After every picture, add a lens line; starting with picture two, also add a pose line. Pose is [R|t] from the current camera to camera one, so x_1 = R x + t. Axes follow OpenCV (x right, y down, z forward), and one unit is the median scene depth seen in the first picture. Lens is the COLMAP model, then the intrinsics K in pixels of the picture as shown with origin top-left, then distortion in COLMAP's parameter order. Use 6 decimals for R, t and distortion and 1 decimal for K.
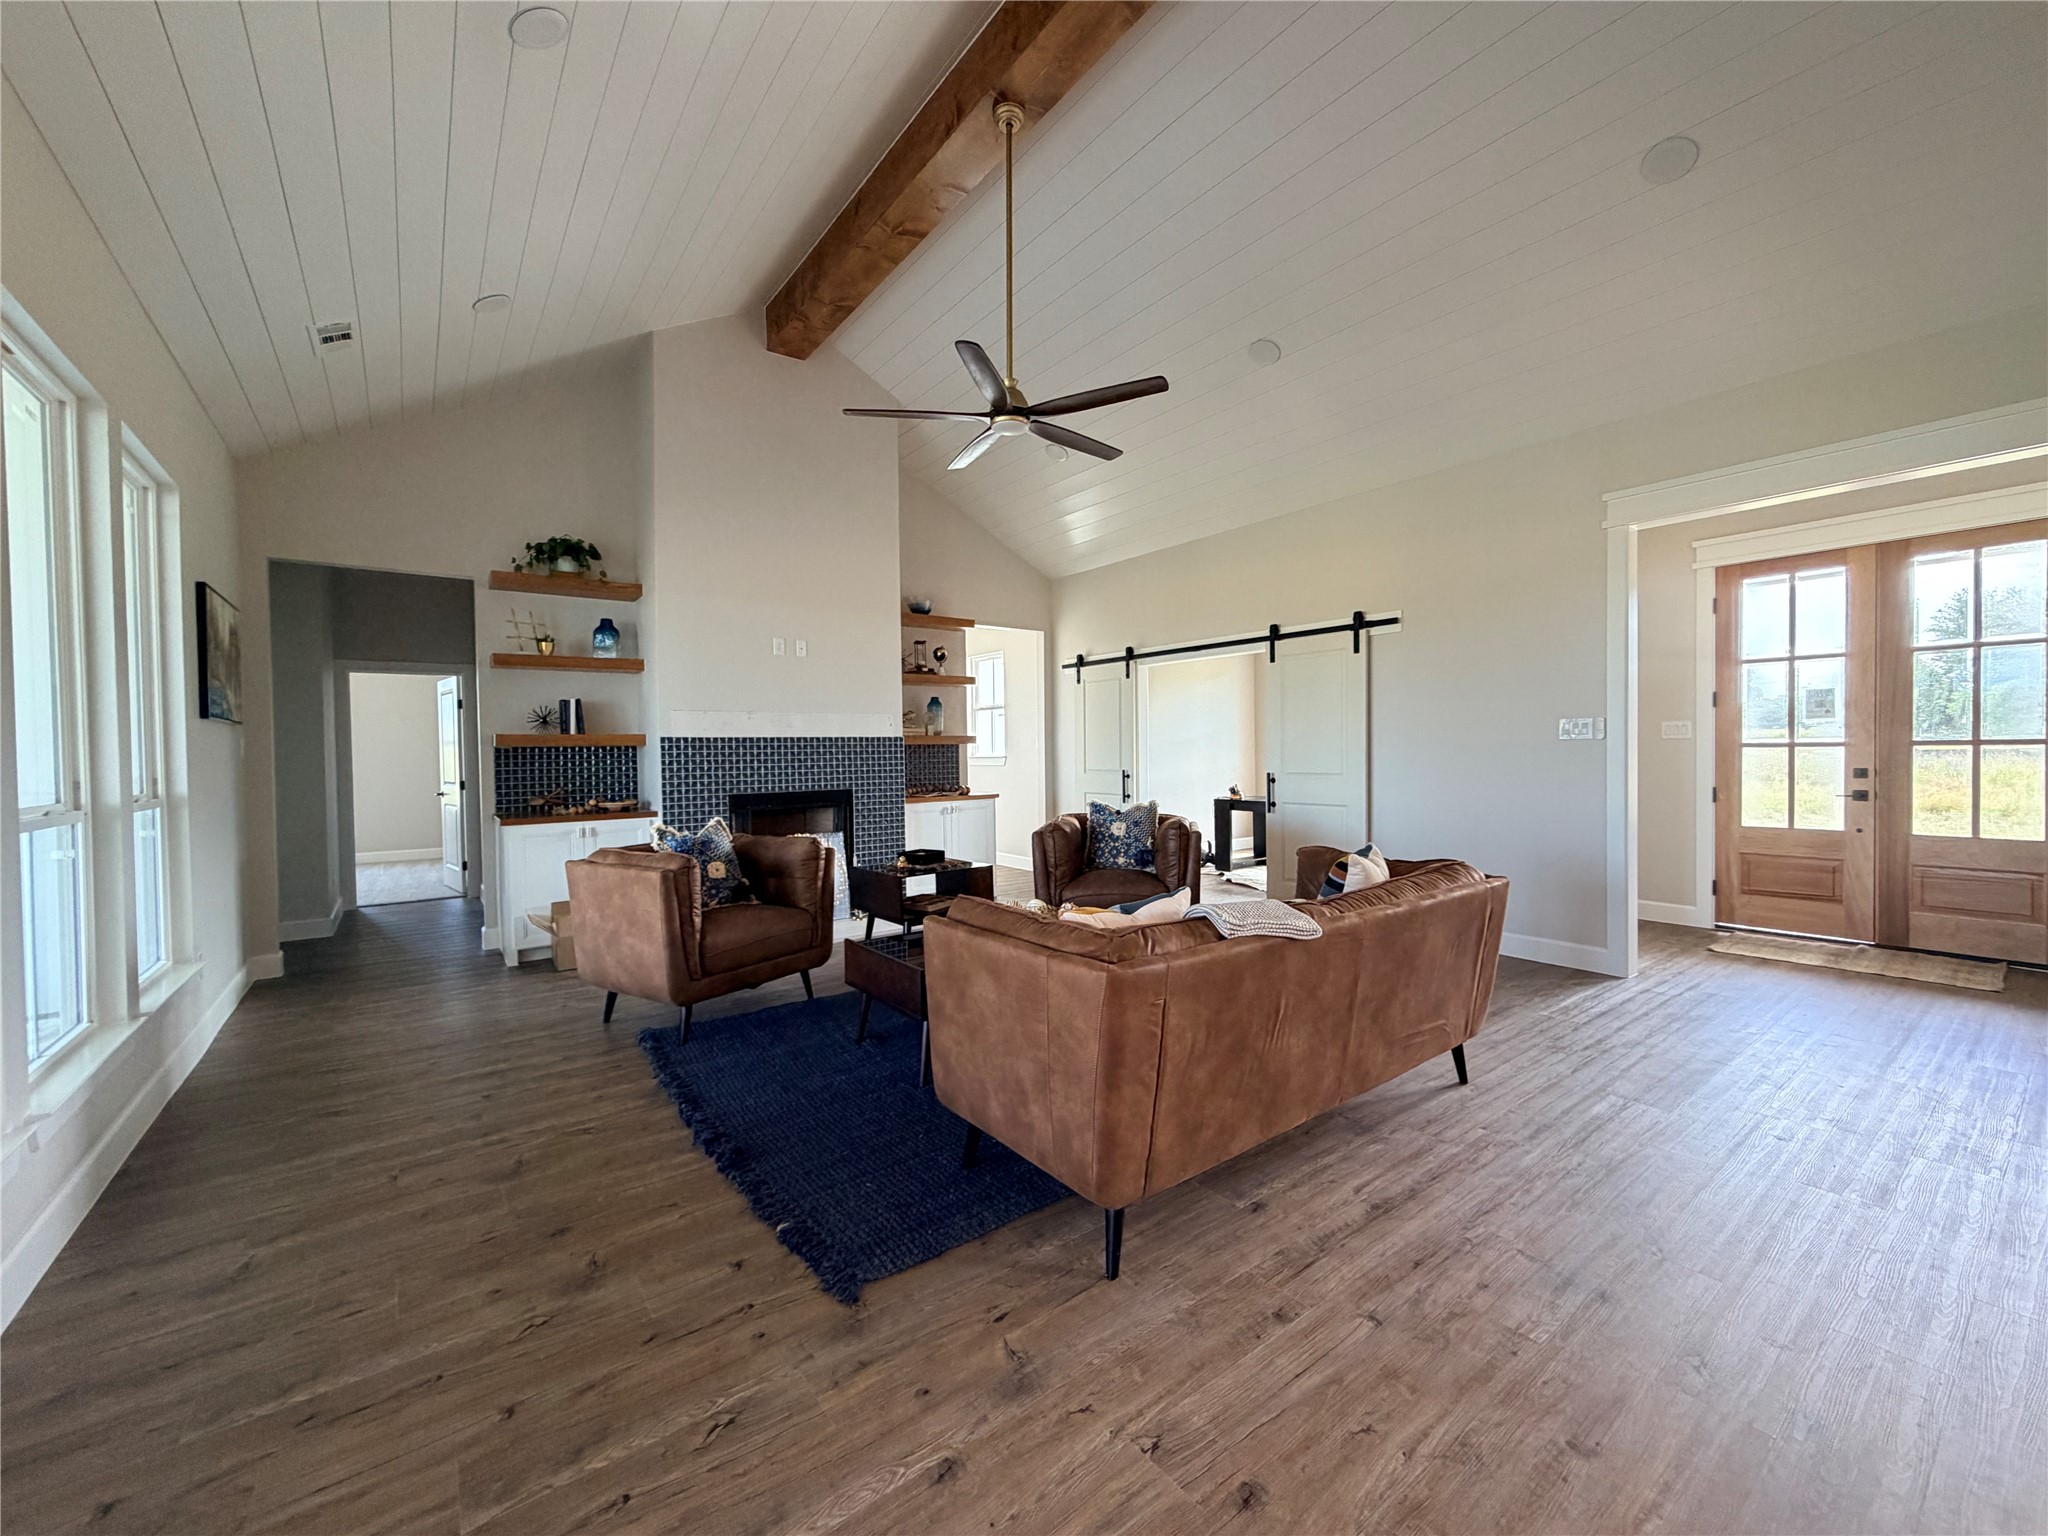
lens RADIAL K [[818.1, 0, 1019.6], [0, 818.1, 763.3], [0, 0, 1]] dist [-0.000638, 0.000088]
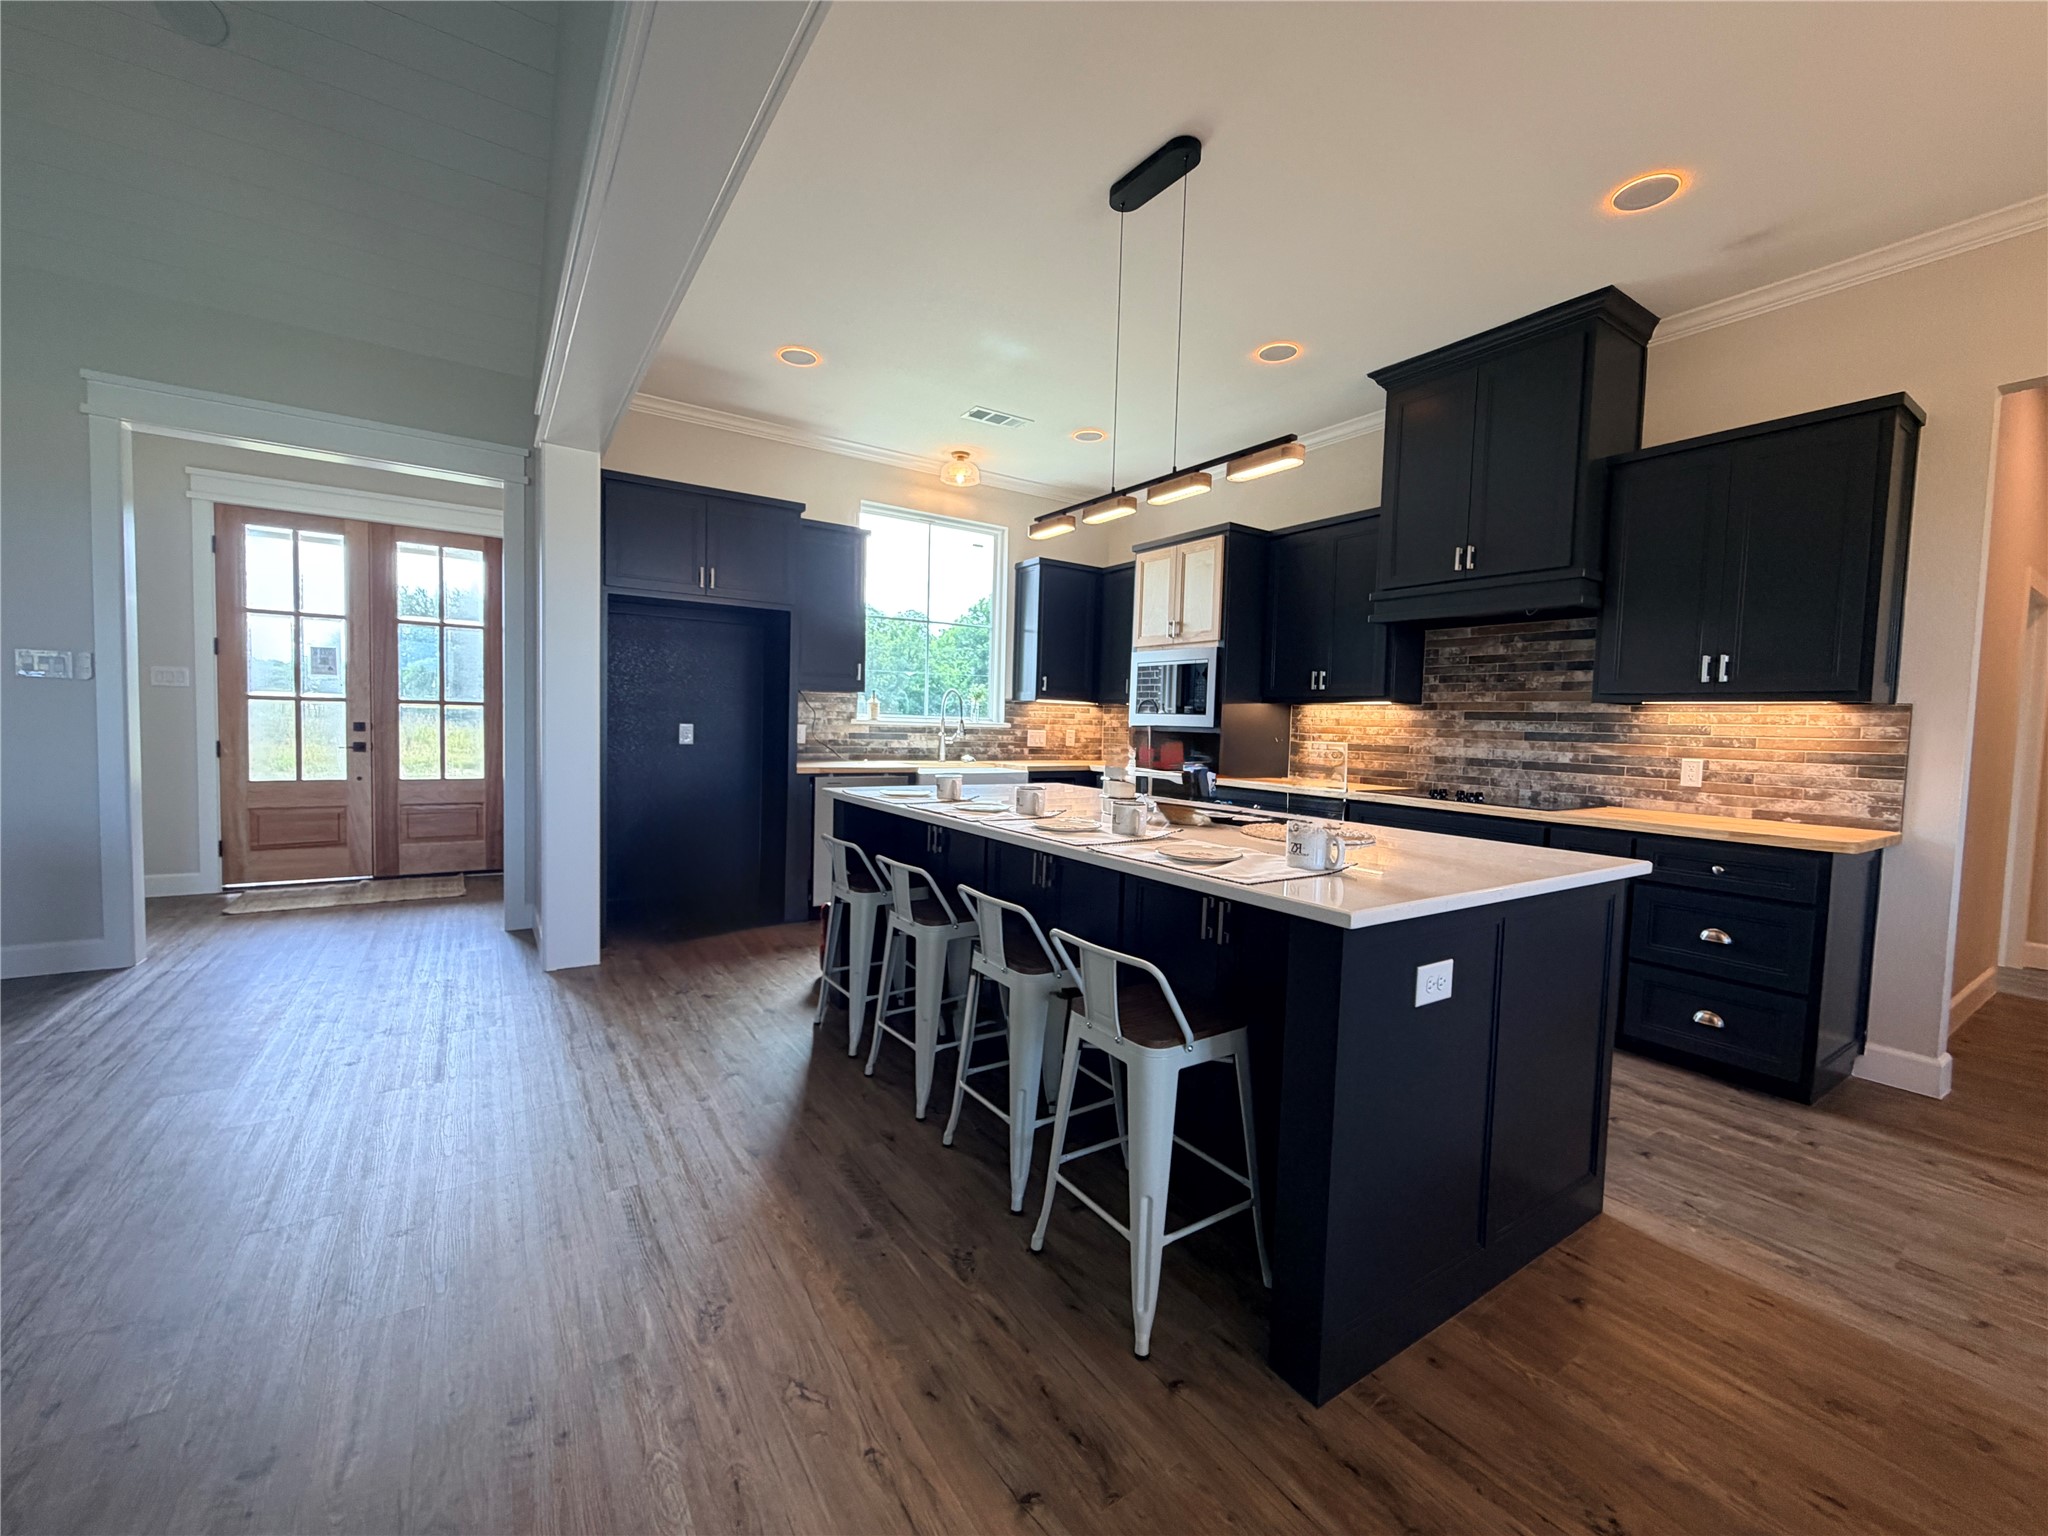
lens RADIAL K [[818.1, 0, 1021.5], [0, 818.1, 766.3], [0, 0, 1]] dist [-0.000638, 0.000088]
pose [[0.053025, -0.037817, 0.997877, -0.049384], [-0.012995, 0.999172, 0.038557, 0.015487], [-0.998509, -0.015011, 0.052490, 0.059600]]
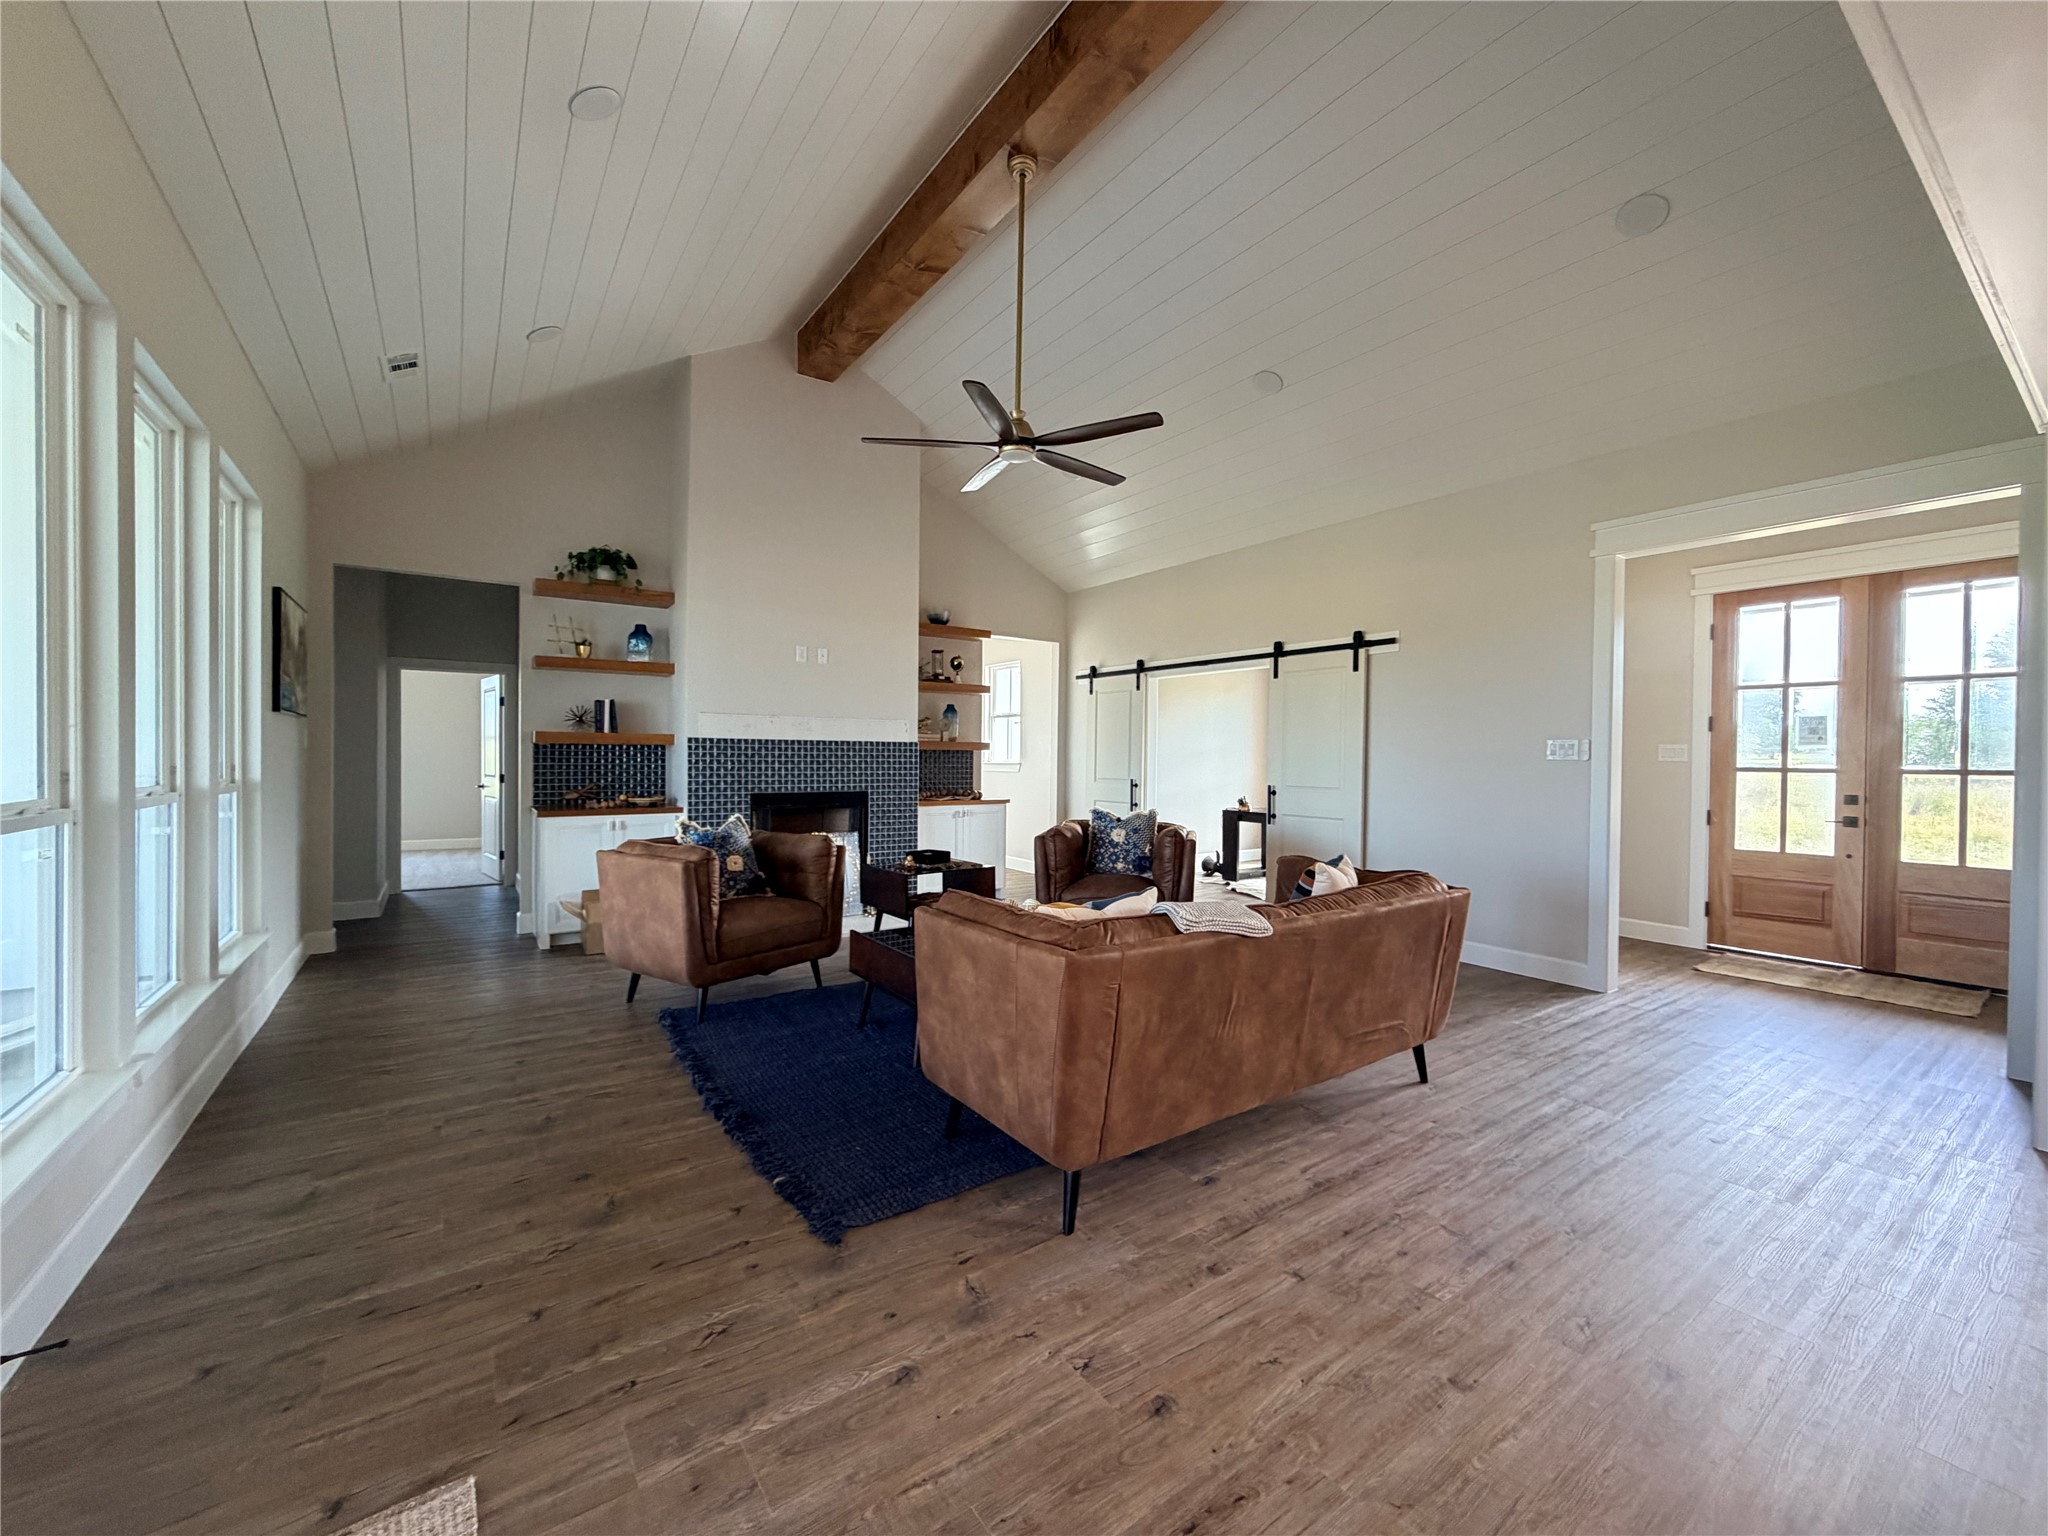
lens RADIAL K [[818.1, 0, 1019.8], [0, 818.1, 763.1], [0, 0, 1]] dist [-0.000638, 0.000088]
pose [[0.999229, 0.023765, -0.031263, 0.037459], [-0.024025, 0.999680, -0.007946, -0.001015], [0.031064, 0.008691, 0.999480, -0.069004]]
